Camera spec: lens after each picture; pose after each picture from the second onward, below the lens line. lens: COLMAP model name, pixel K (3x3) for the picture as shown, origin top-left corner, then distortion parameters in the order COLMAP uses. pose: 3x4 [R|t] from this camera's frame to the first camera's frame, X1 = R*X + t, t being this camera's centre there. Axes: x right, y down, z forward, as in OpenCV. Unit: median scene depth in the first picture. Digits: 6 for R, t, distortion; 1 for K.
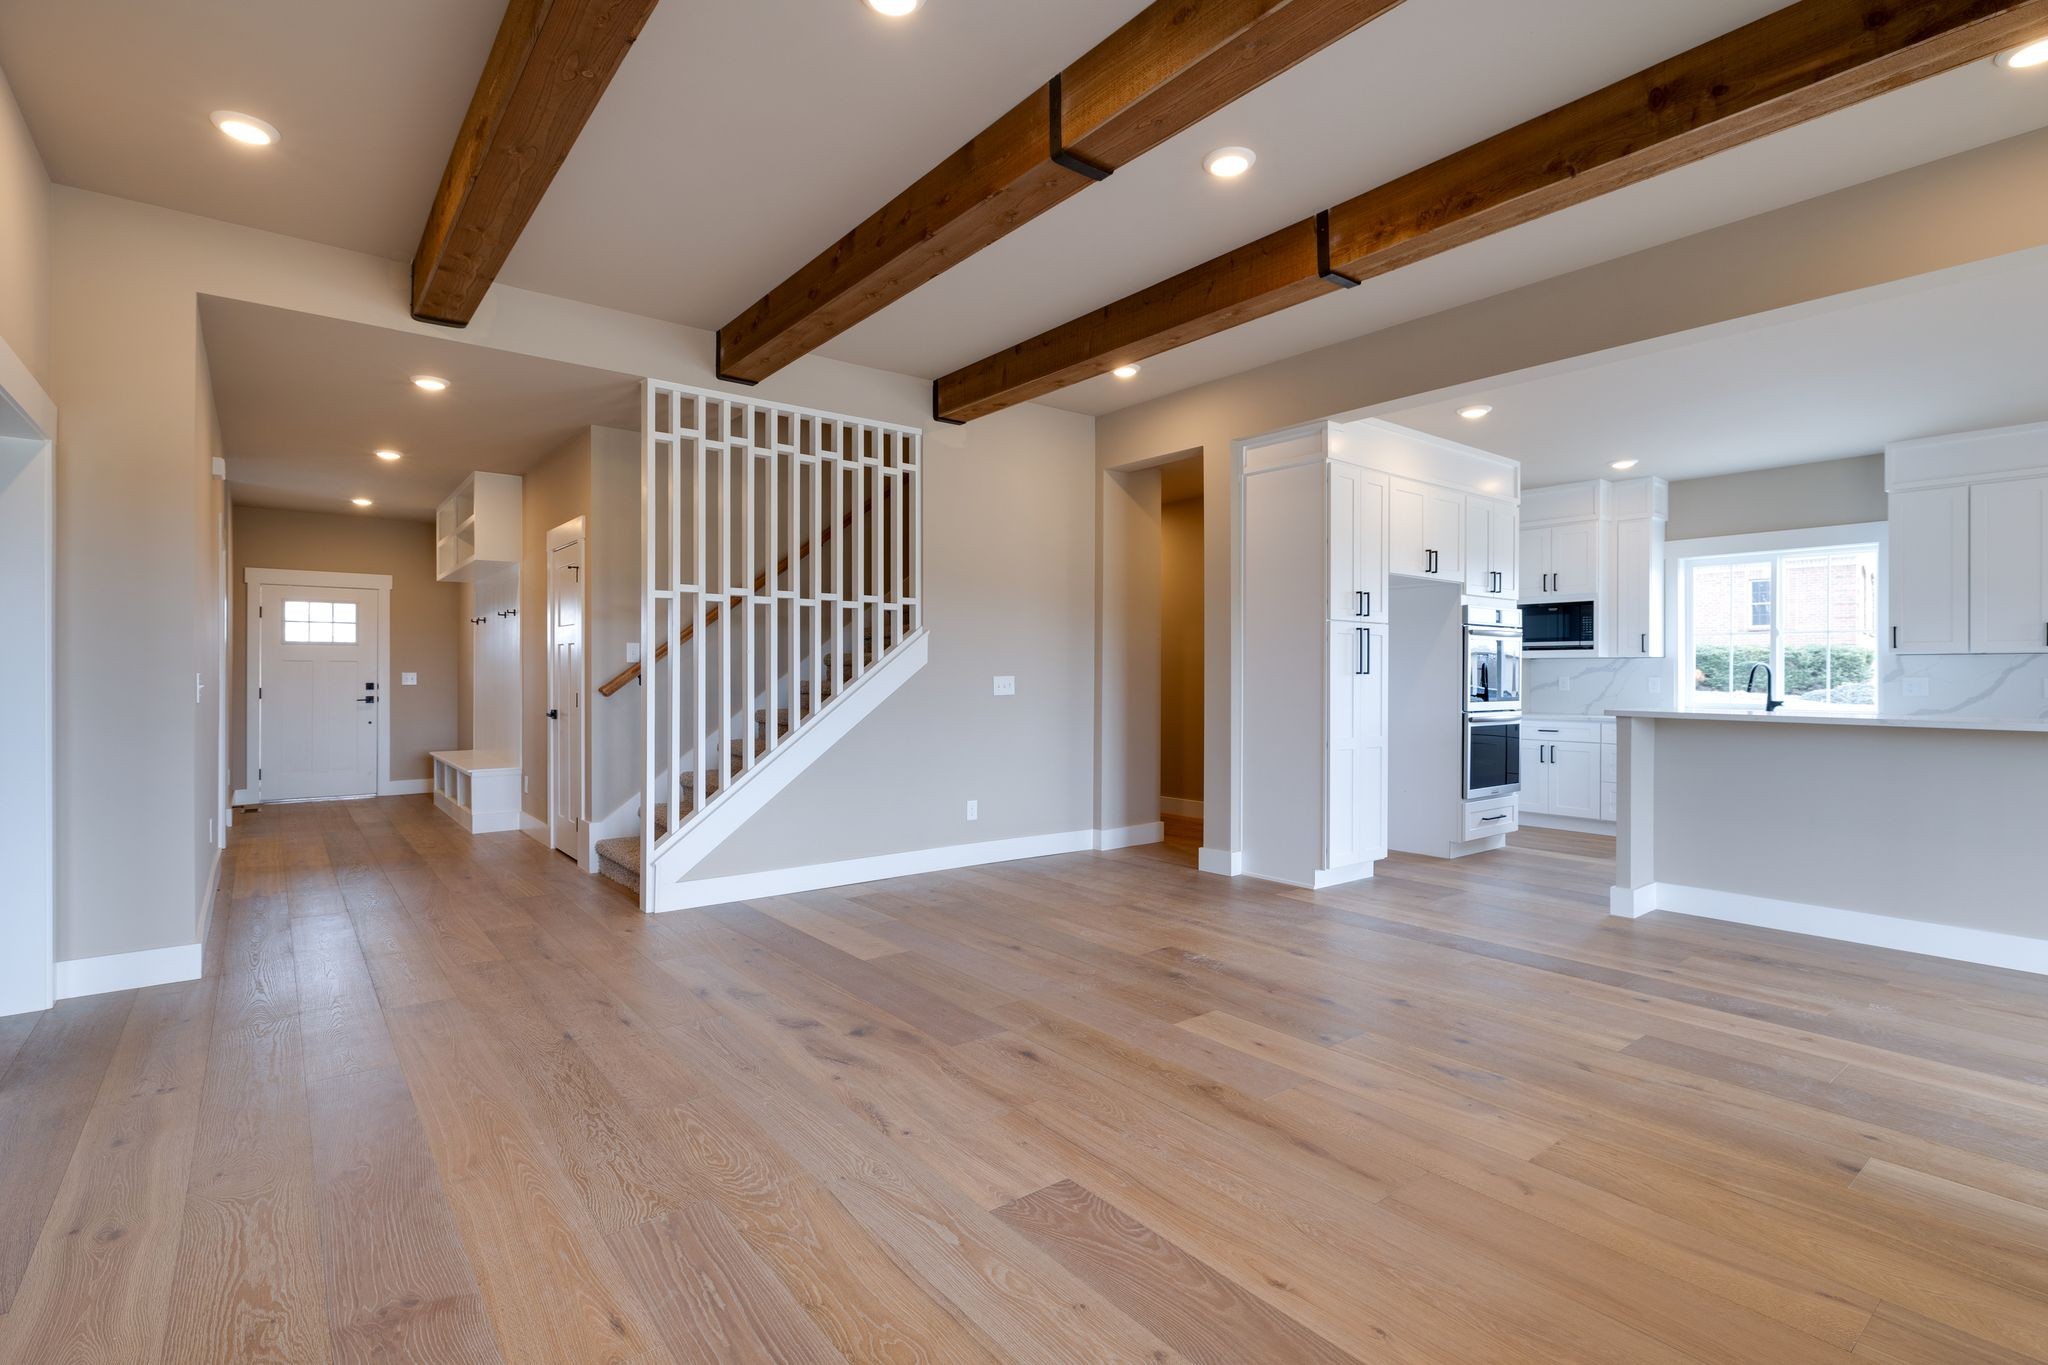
lens RADIAL K [[957.1, 0, 1024.0], [0, 957.1, 682.5], [0, 0, 1]] dist [-0.002069, -0.000011]
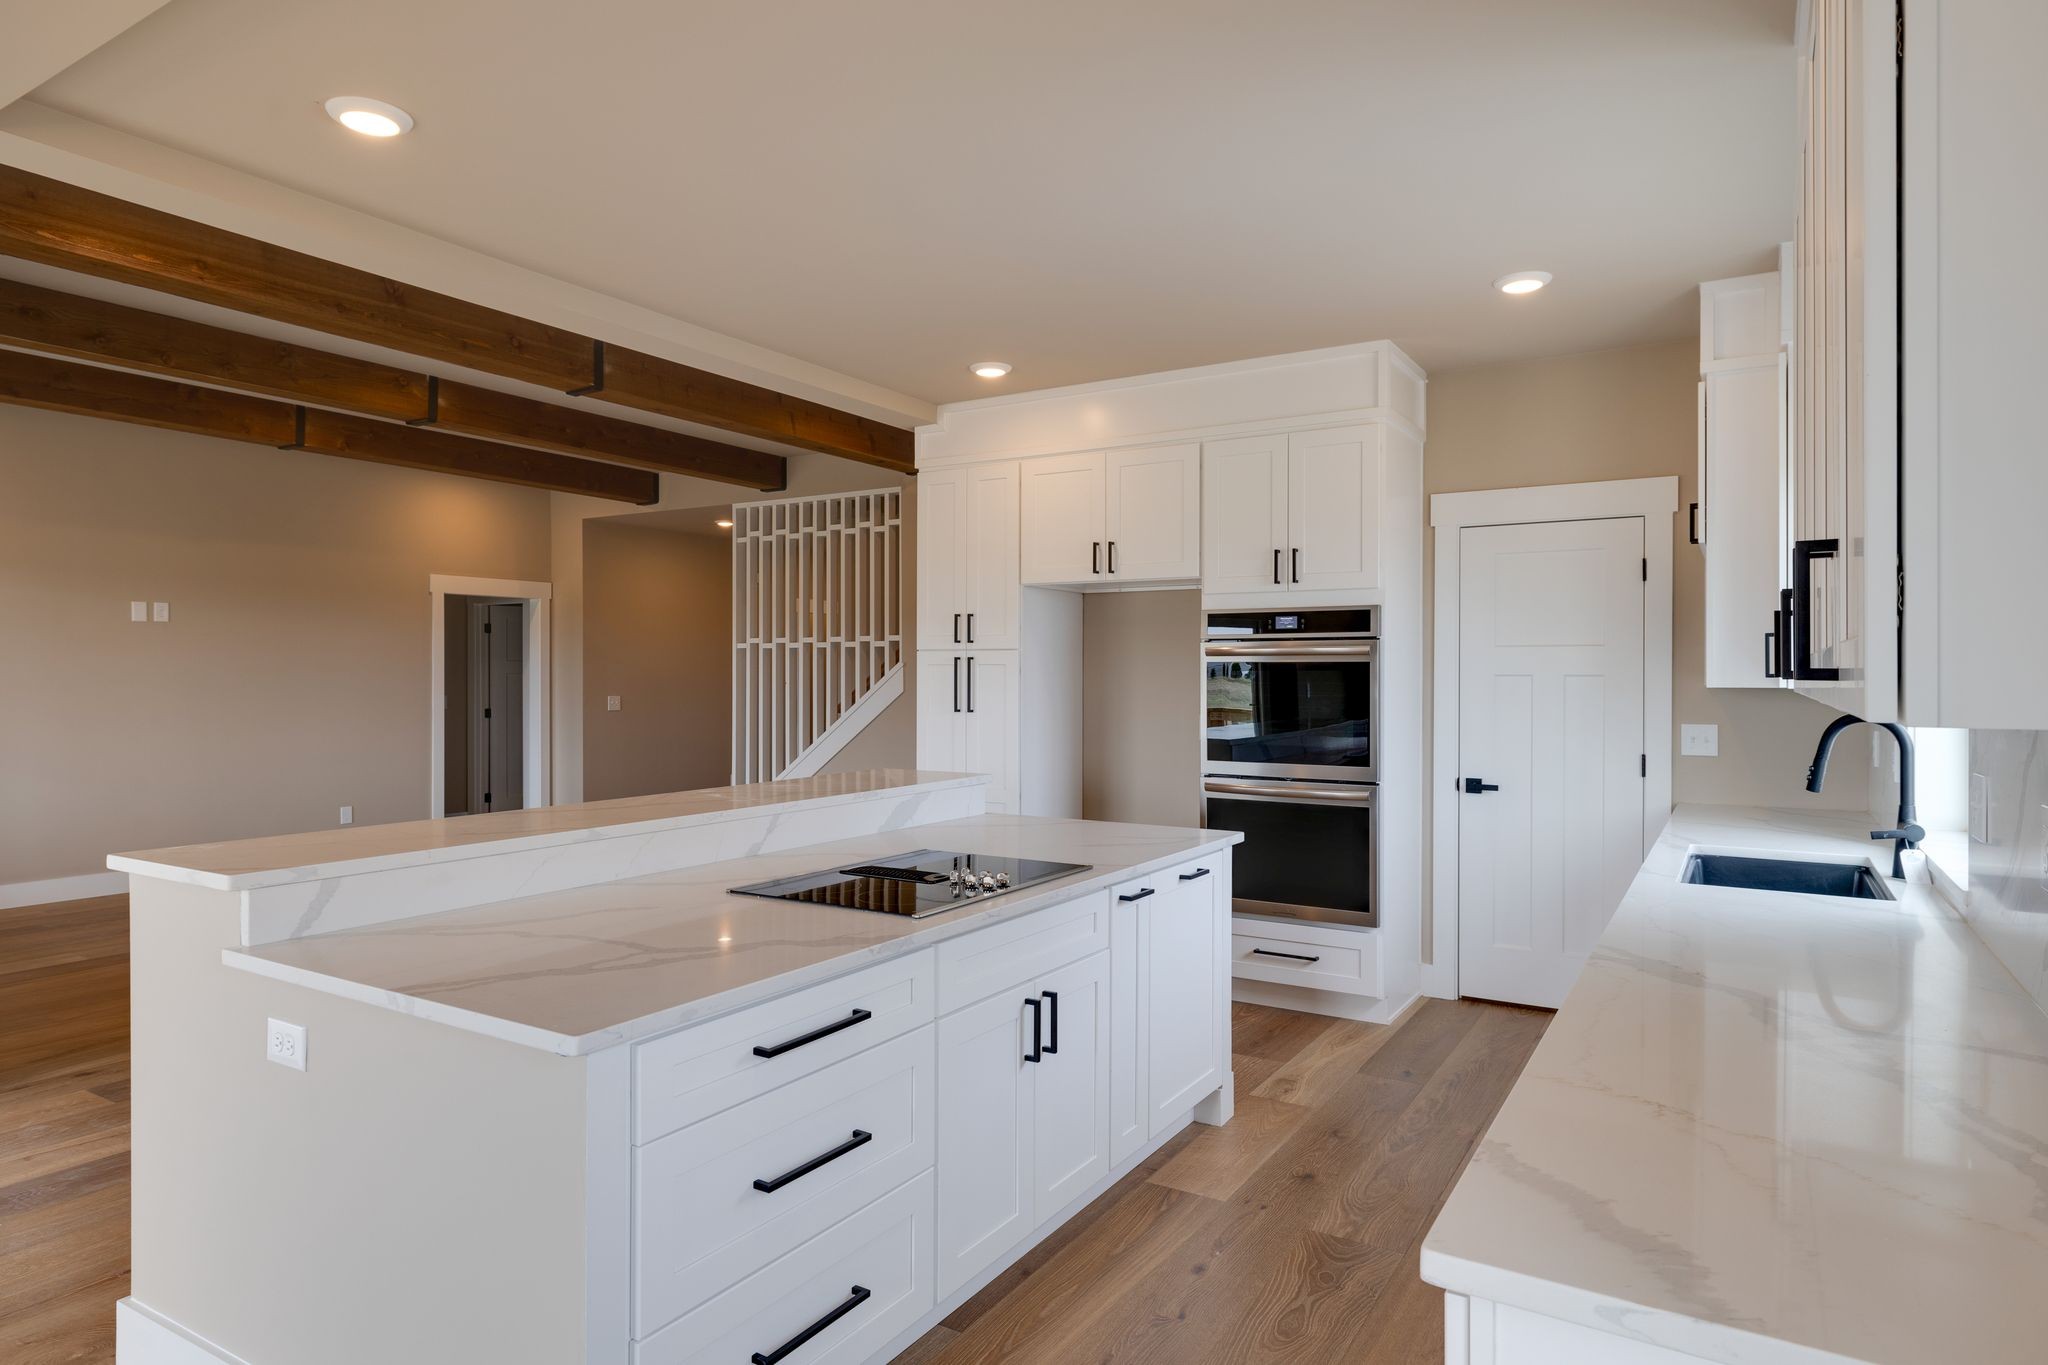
lens RADIAL K [[1180.9, 0, 1024.0], [0, 1180.9, 682.5], [0, 0, 1]] dist [0.003880, 0.000533]
pose [[0.341529, 0.004522, -0.939860, 1.229565], [-0.007497, 0.999970, 0.002086, -0.034111], [0.939841, 0.006334, 0.341553, 0.639326]]
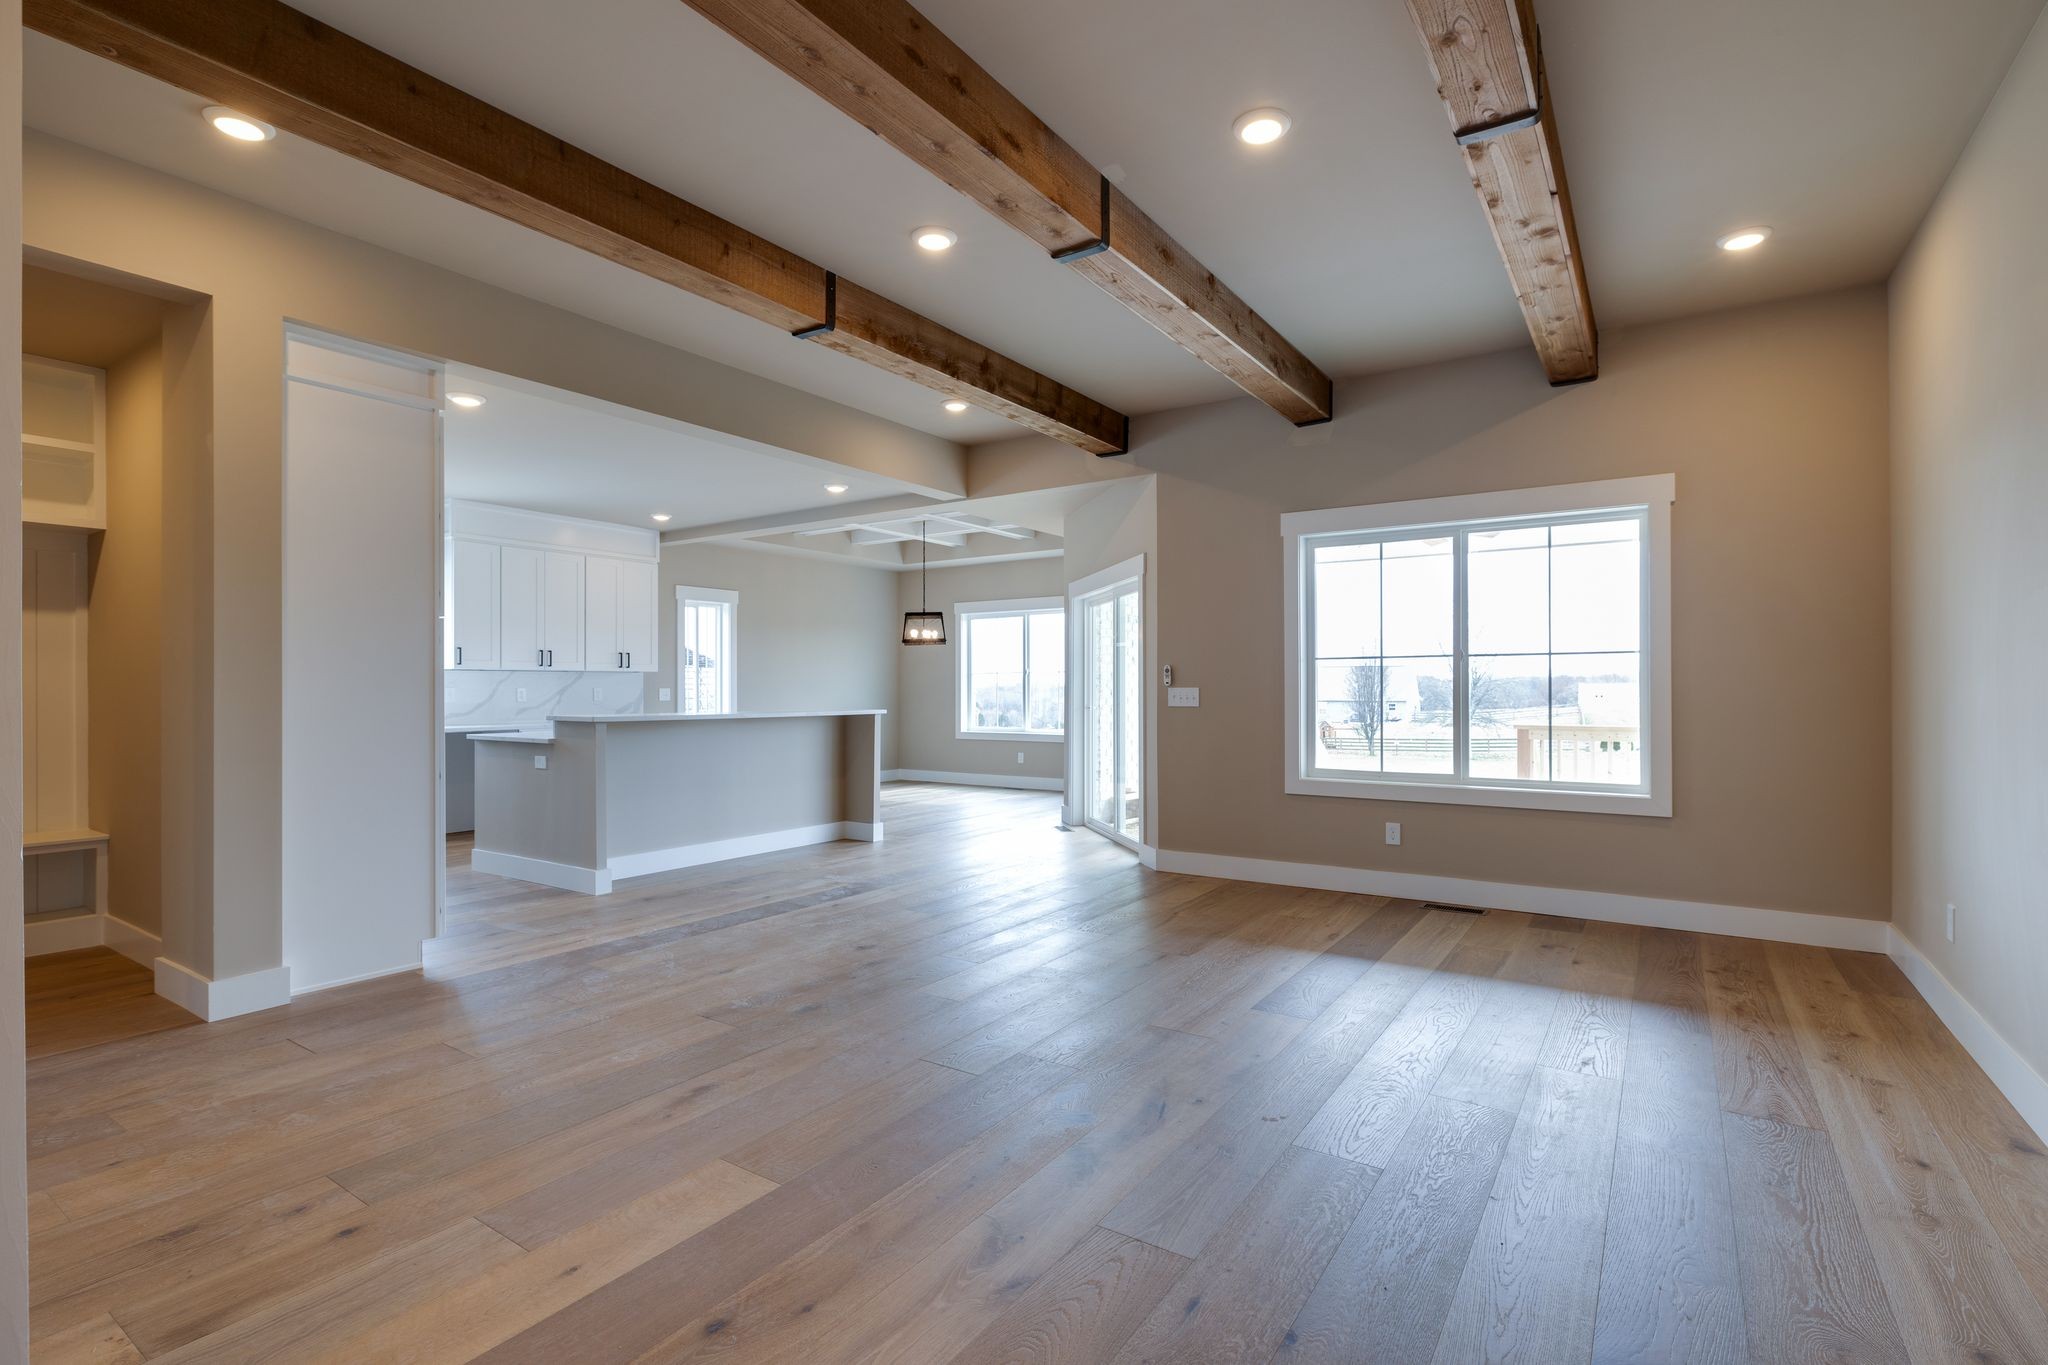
lens RADIAL K [[948.5, 0, 1010.6], [0, 948.5, 697.4], [0, 0, 1]] dist [-0.003858, -0.000711]
pose [[-0.287587, -0.012808, 0.957669, -0.503892], [0.006631, 0.999860, 0.015364, -0.007008], [-0.957732, 0.010769, -0.287462, 0.692734]]
